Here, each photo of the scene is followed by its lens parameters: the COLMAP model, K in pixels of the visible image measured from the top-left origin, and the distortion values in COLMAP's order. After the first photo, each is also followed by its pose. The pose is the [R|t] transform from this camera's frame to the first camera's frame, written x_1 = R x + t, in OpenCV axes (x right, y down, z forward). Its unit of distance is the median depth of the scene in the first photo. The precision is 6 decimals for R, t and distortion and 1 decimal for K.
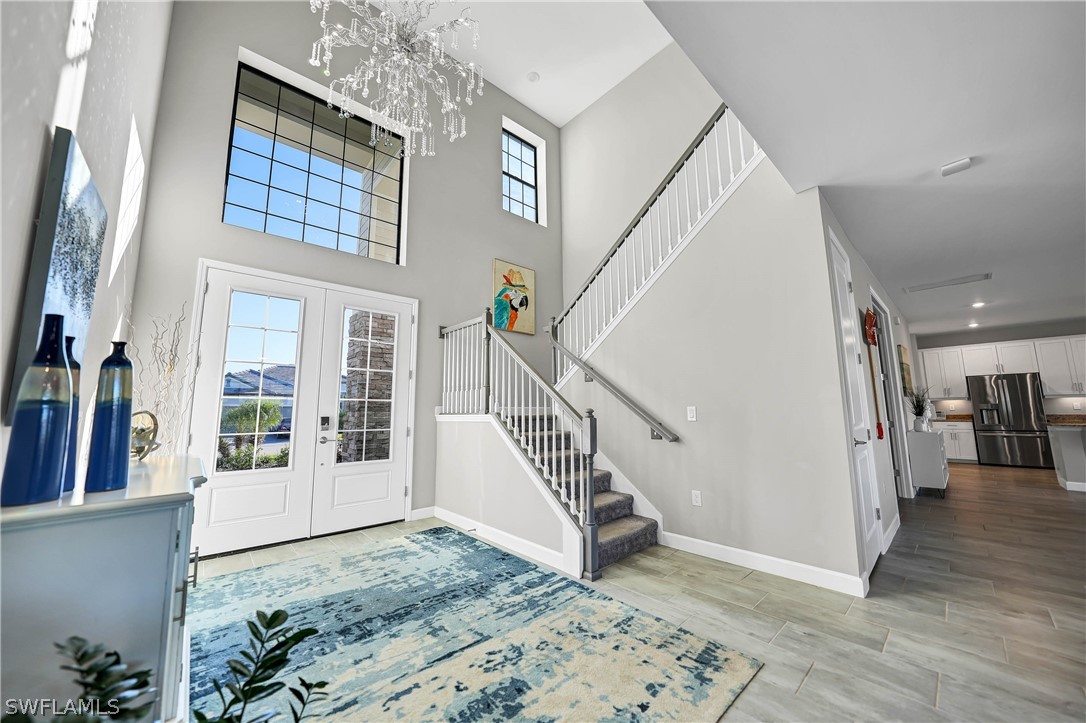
lens RADIAL K [[384.3, 0, 540.6], [0, 384.3, 362.0], [0, 0, 1]] dist [0.000606, 0.000053]
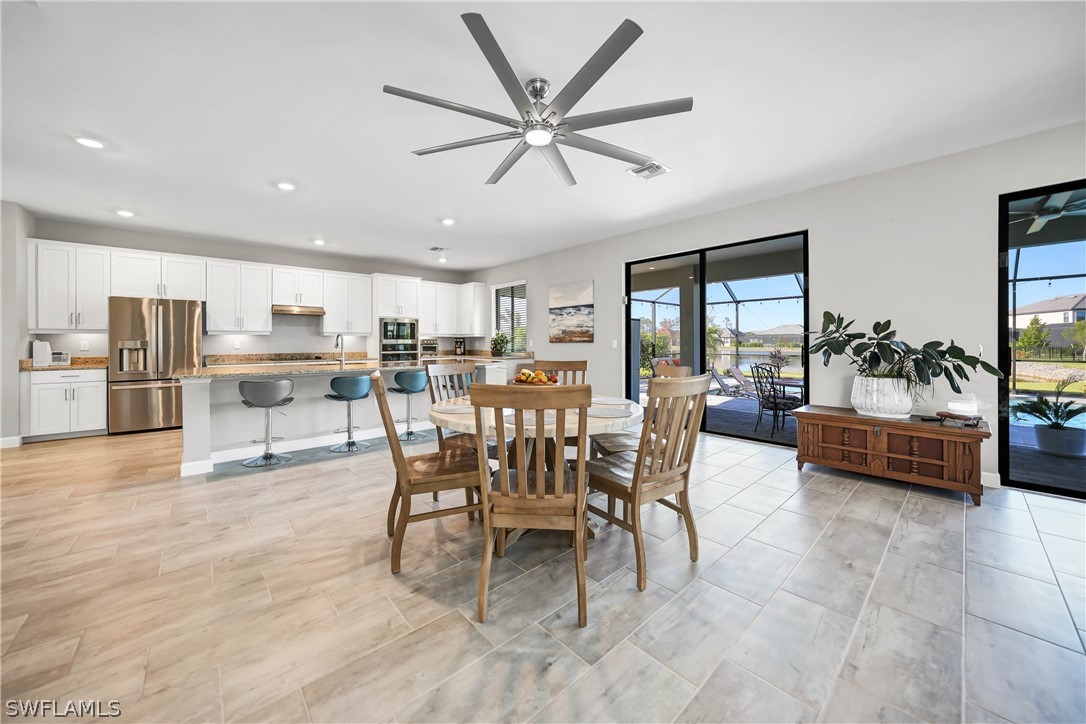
lens RADIAL K [[384.3, 0, 546.1], [0, 384.3, 341.0], [0, 0, 1]] dist [0.000606, 0.000053]
pose [[-0.006352, 0.009974, 0.999930, 0.487845], [-0.127516, 0.991779, -0.010703, 0.026099], [-0.991816, -0.127575, -0.005028, 0.297794]]
